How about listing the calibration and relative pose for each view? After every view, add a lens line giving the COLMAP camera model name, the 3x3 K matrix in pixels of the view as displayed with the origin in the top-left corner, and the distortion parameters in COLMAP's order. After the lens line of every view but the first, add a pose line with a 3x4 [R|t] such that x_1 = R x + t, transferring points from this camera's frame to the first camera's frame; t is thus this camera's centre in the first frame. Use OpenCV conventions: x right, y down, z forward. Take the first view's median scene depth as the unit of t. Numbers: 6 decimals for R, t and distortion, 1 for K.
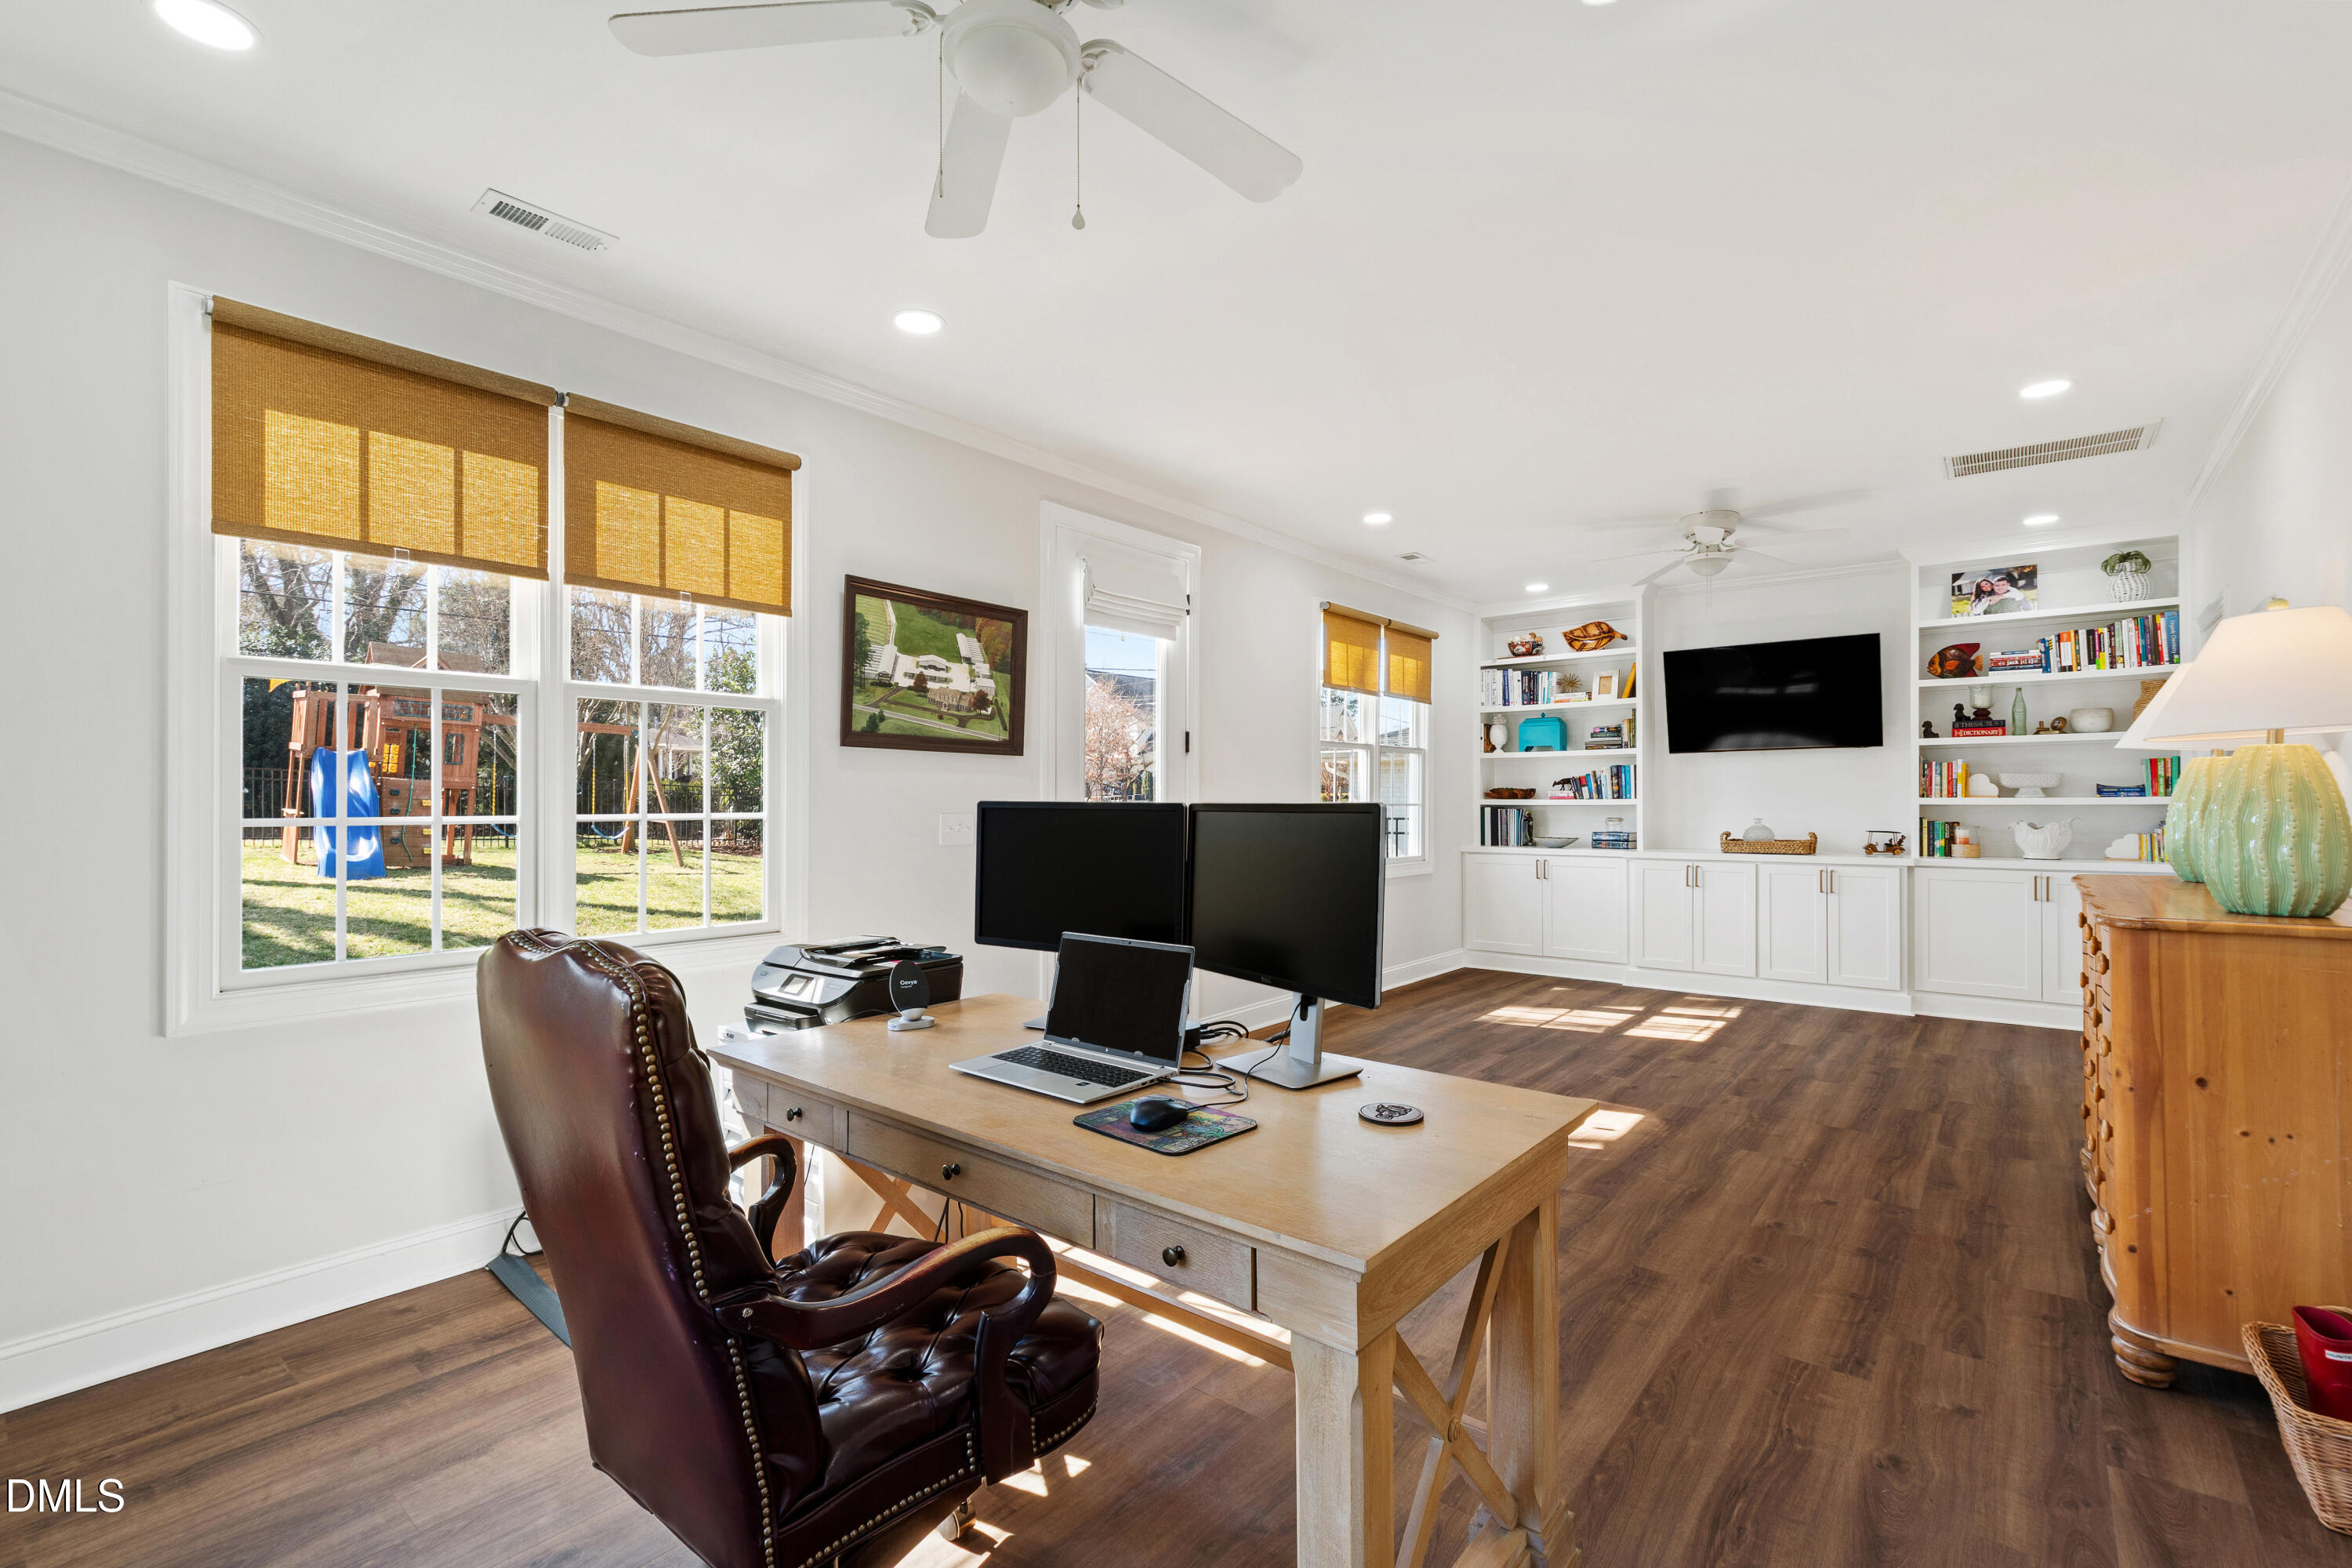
lens RADIAL K [[1031.5, 0, 1175.4], [0, 1031.5, 804.3], [0, 0, 1]] dist [0.001616, 0.000290]
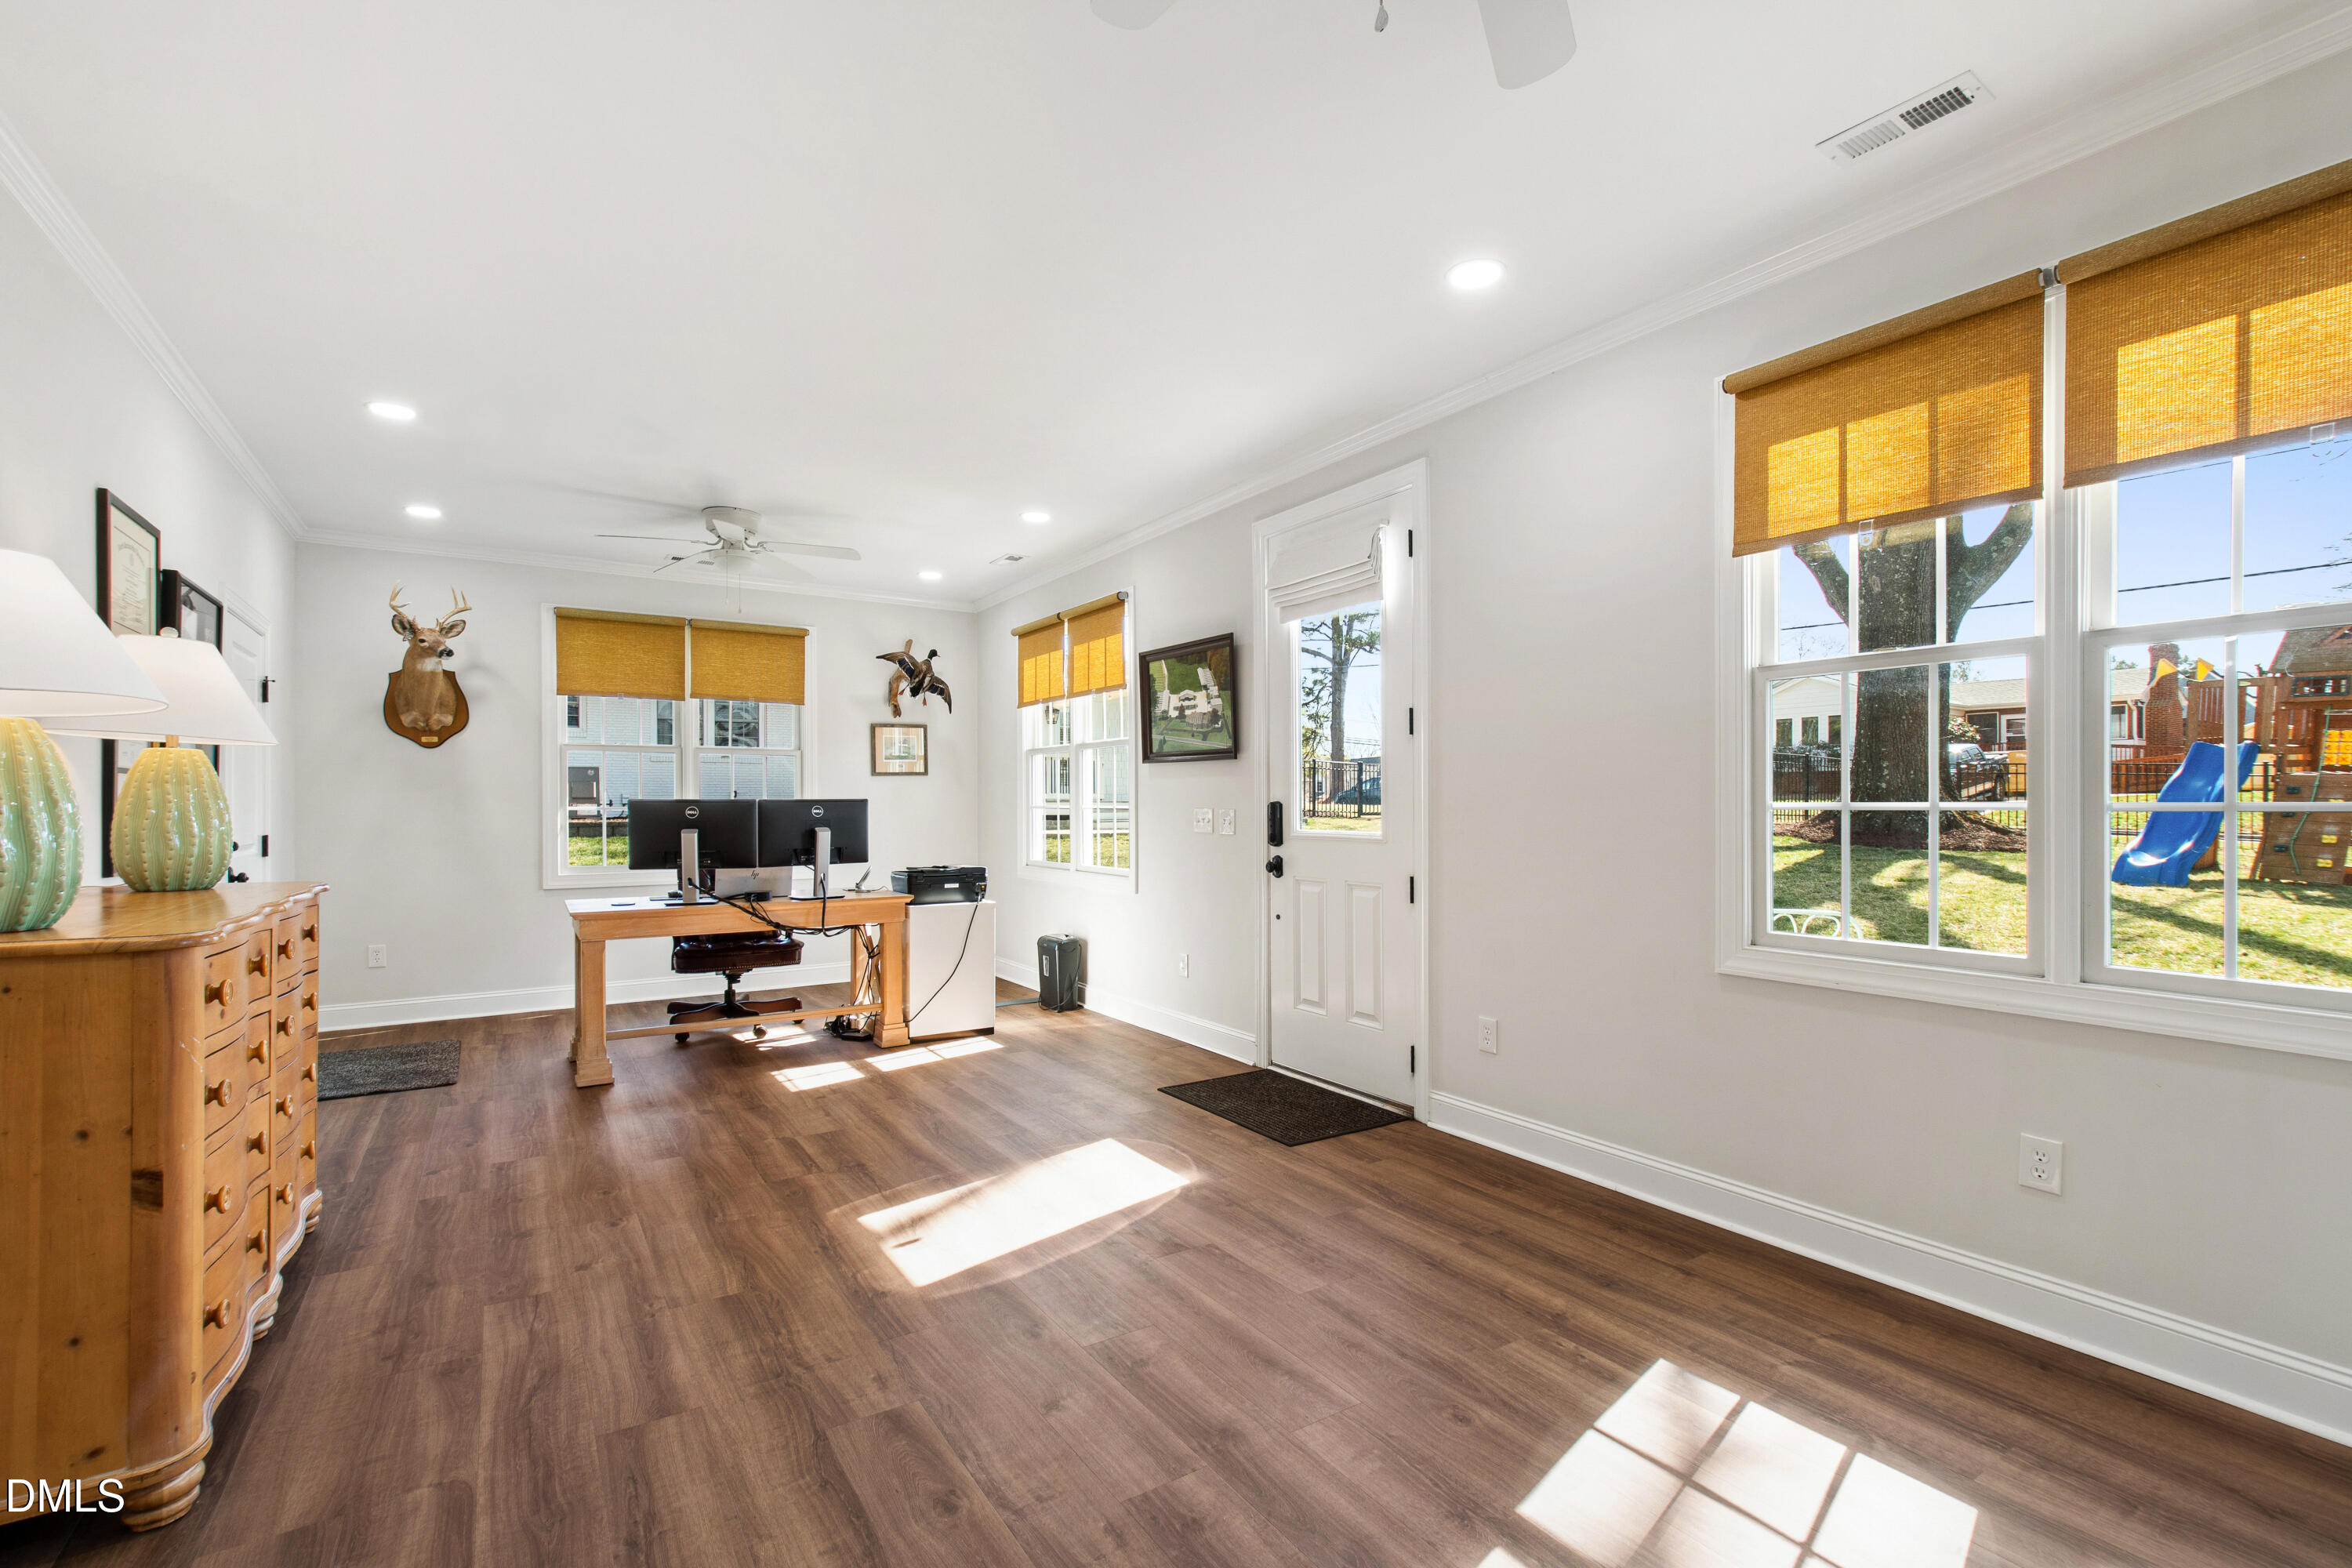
lens RADIAL K [[1031.5, 0, 1175.4], [0, 1031.5, 804.3], [0, 0, 1]] dist [0.001616, 0.000290]
pose [[-0.298530, 0.000689, -0.954400, 0.728345], [-0.003377, 0.999993, 0.001778, 0.001241], [0.954394, 0.003754, -0.298526, 0.962936]]
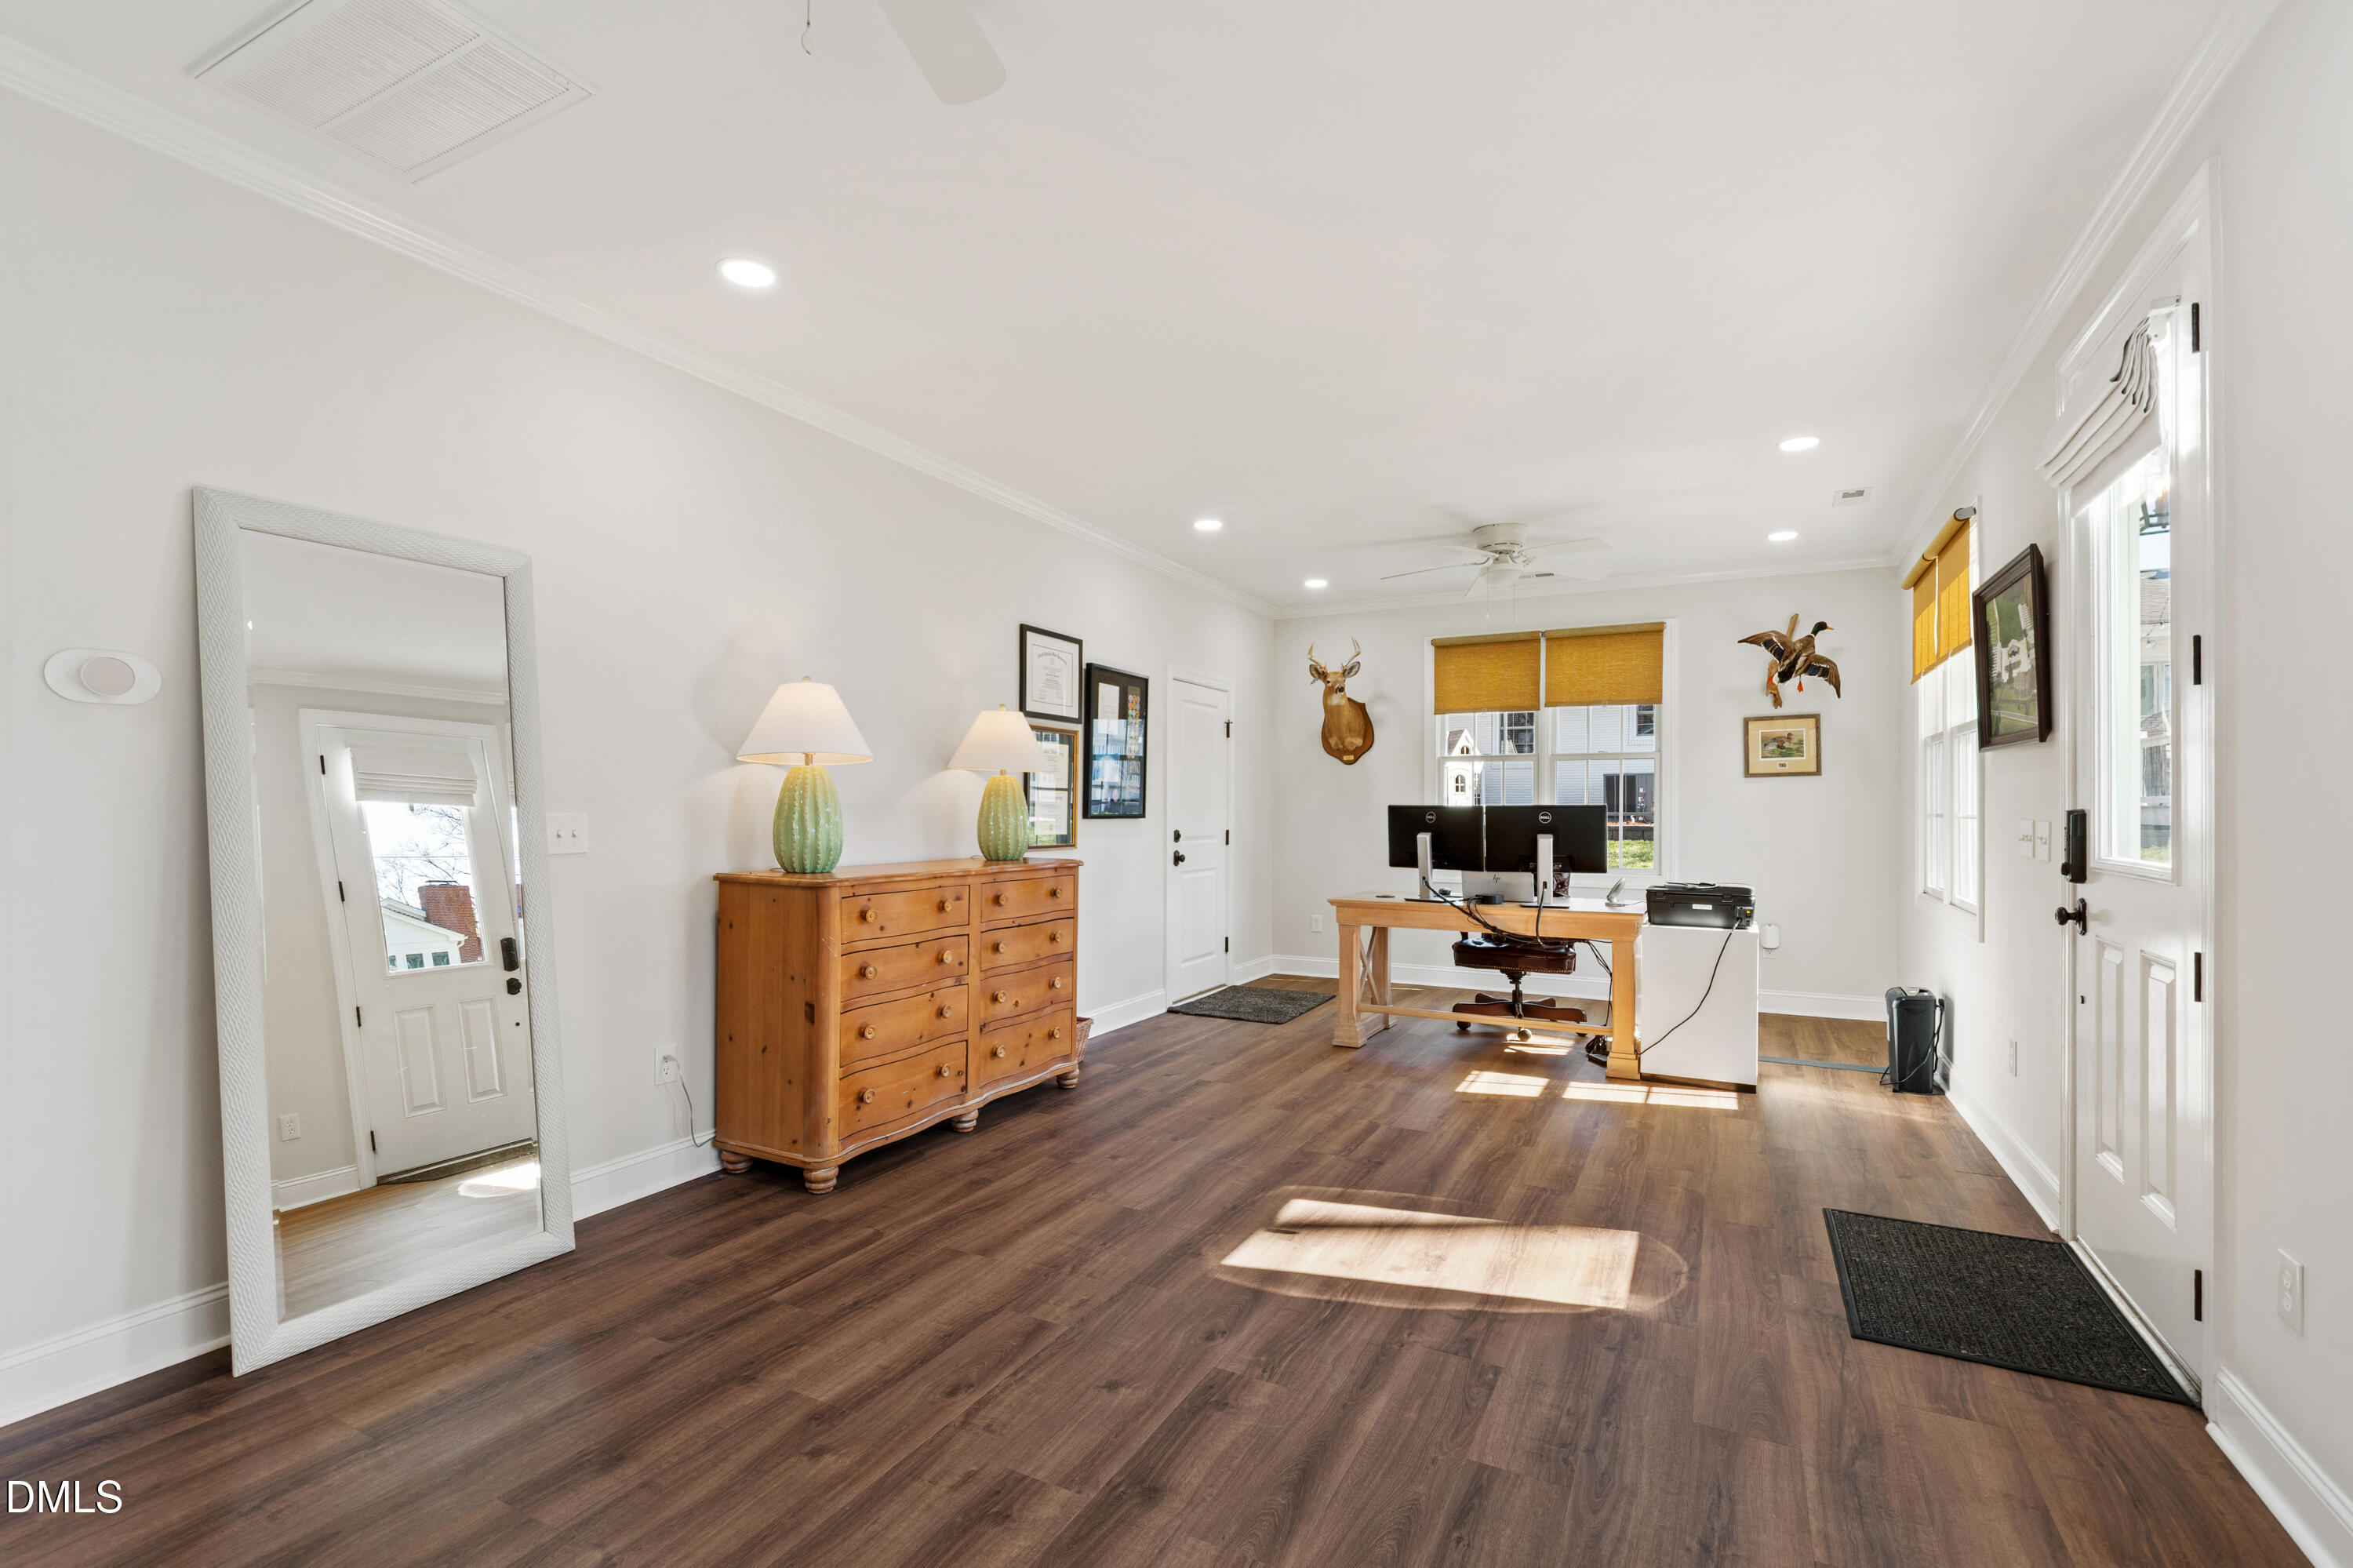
lens RADIAL K [[1041.0, 0, 1187.0], [0, 1041.0, 807.1], [0, 0, 1]] dist [0.000086, 0.000077]
pose [[-0.976885, -0.001269, -0.213761, 0.449201], [-0.002217, 0.999989, 0.004193, -0.001960], [0.213753, 0.004570, -0.976877, 1.195764]]
